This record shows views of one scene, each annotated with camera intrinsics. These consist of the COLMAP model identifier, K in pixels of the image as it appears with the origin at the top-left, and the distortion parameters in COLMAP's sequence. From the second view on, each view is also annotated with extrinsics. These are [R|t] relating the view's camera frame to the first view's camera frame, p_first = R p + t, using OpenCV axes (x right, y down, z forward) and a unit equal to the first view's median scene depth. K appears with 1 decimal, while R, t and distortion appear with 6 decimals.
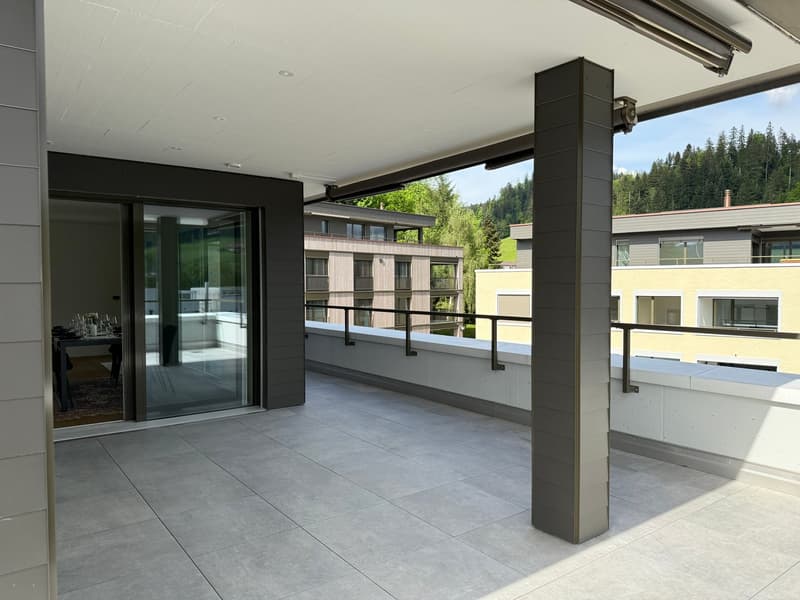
lens RADIAL K [[564.2, 0, 400.0], [0, 564.2, 300.0], [0, 0, 1]] dist [0.219516, -0.251405]
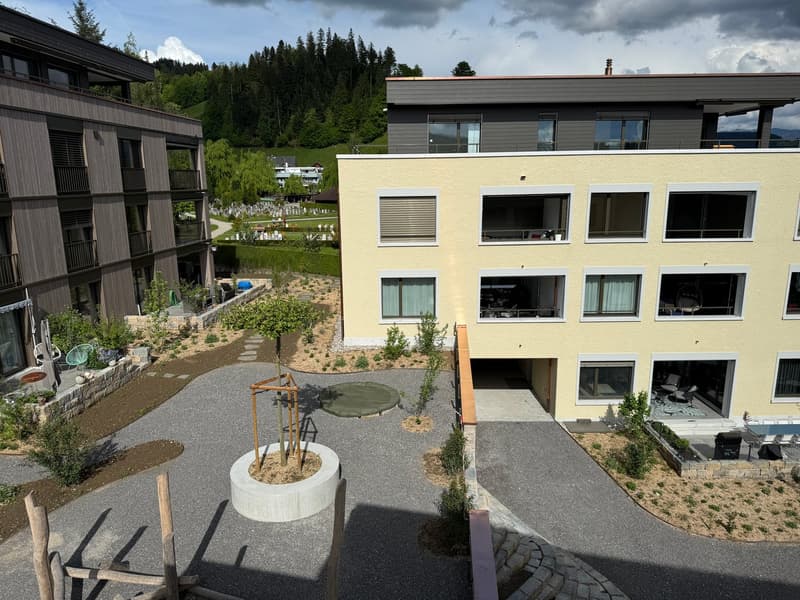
lens RADIAL K [[569.1, 0, 400.0], [0, 569.1, 300.0], [0, 0, 1]] dist [0.050043, -0.001391]
pose [[0.780536, -0.138328, 0.609614, -0.137857], [0.029308, 0.982235, 0.185354, -0.009205], [-0.624424, -0.126809, 0.770723, 0.332327]]
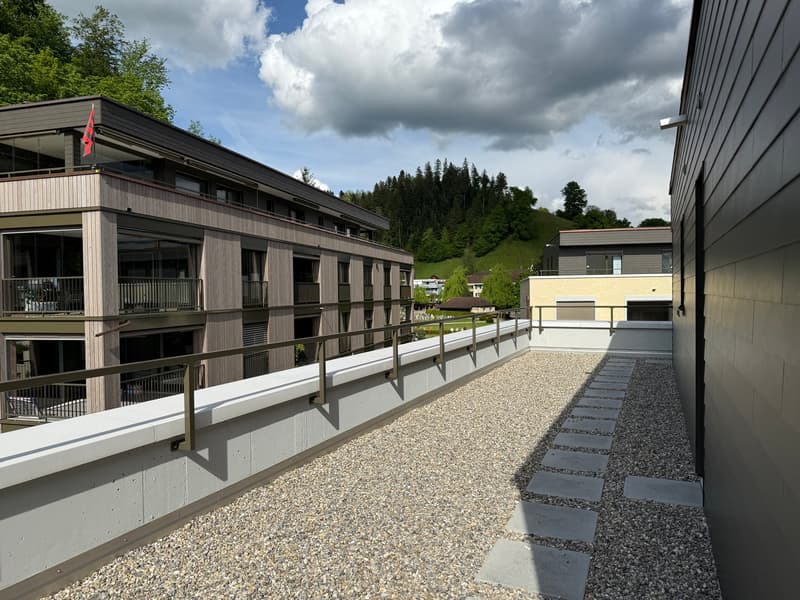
lens RADIAL K [[564.2, 0, 400.0], [0, 564.2, 300.0], [0, 0, 1]] dist [0.219516, -0.251405]
pose [[0.879288, -0.017781, 0.475958, -0.363317], [0.024731, 0.999659, -0.008343, -0.007113], [-0.475648, 0.019107, 0.879428, 0.168618]]
